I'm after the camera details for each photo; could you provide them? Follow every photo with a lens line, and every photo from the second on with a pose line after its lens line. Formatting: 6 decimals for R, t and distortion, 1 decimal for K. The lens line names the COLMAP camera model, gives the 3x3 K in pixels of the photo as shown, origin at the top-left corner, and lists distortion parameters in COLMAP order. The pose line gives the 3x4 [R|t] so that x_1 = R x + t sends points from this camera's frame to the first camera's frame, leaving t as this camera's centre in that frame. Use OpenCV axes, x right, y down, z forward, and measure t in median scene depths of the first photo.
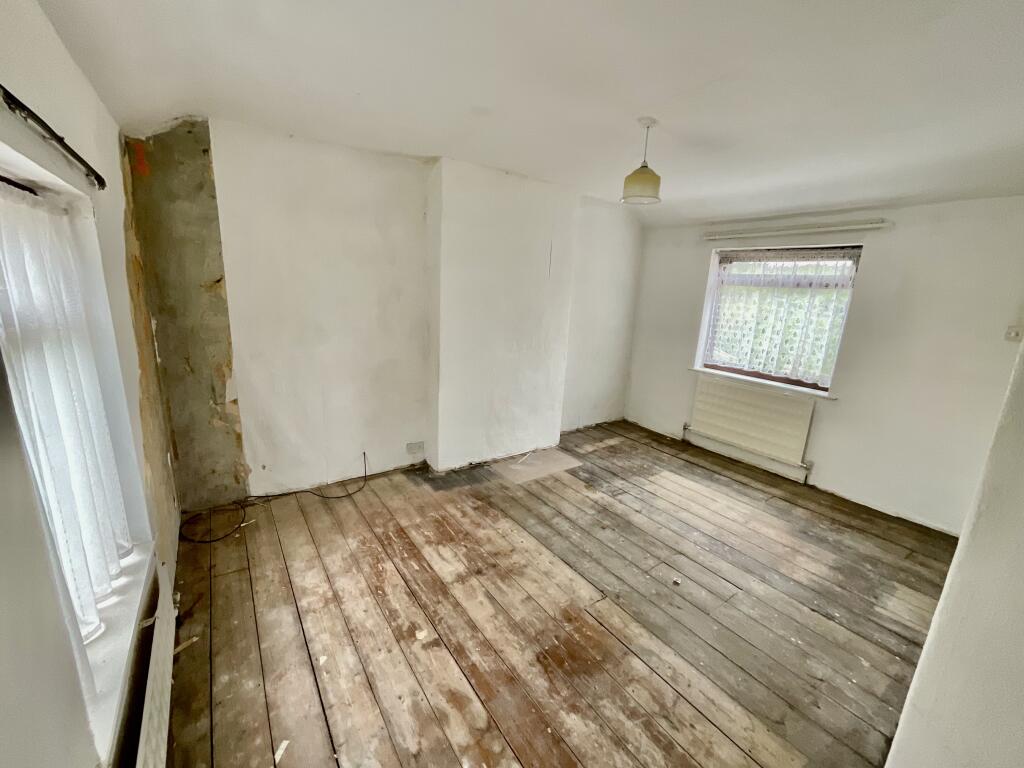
lens RADIAL K [[410.3, 0, 512.8], [0, 410.3, 382.9], [0, 0, 1]] dist [-0.002676, -0.000447]
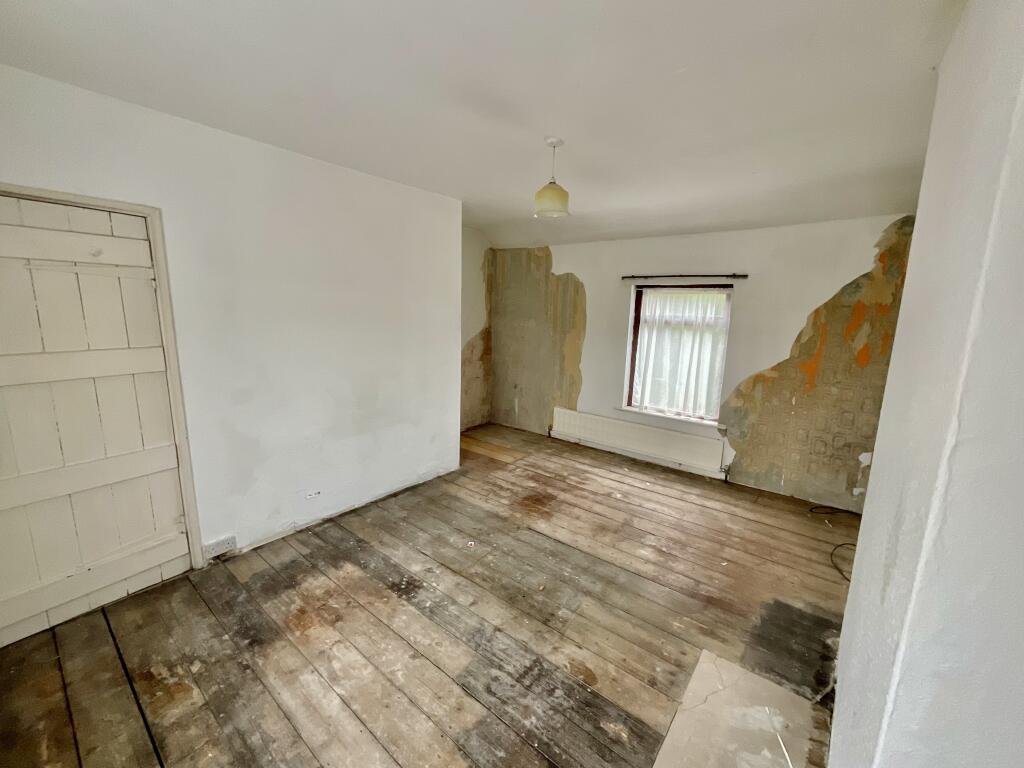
lens RADIAL K [[410.3, 0, 511.8], [0, 410.3, 382.3], [0, 0, 1]] dist [-0.002676, -0.000447]
pose [[-0.958047, -0.017914, -0.286050, 0.634323], [-0.130504, 0.915846, 0.379730, -0.400460], [0.255175, 0.401130, -0.879761, 1.881033]]
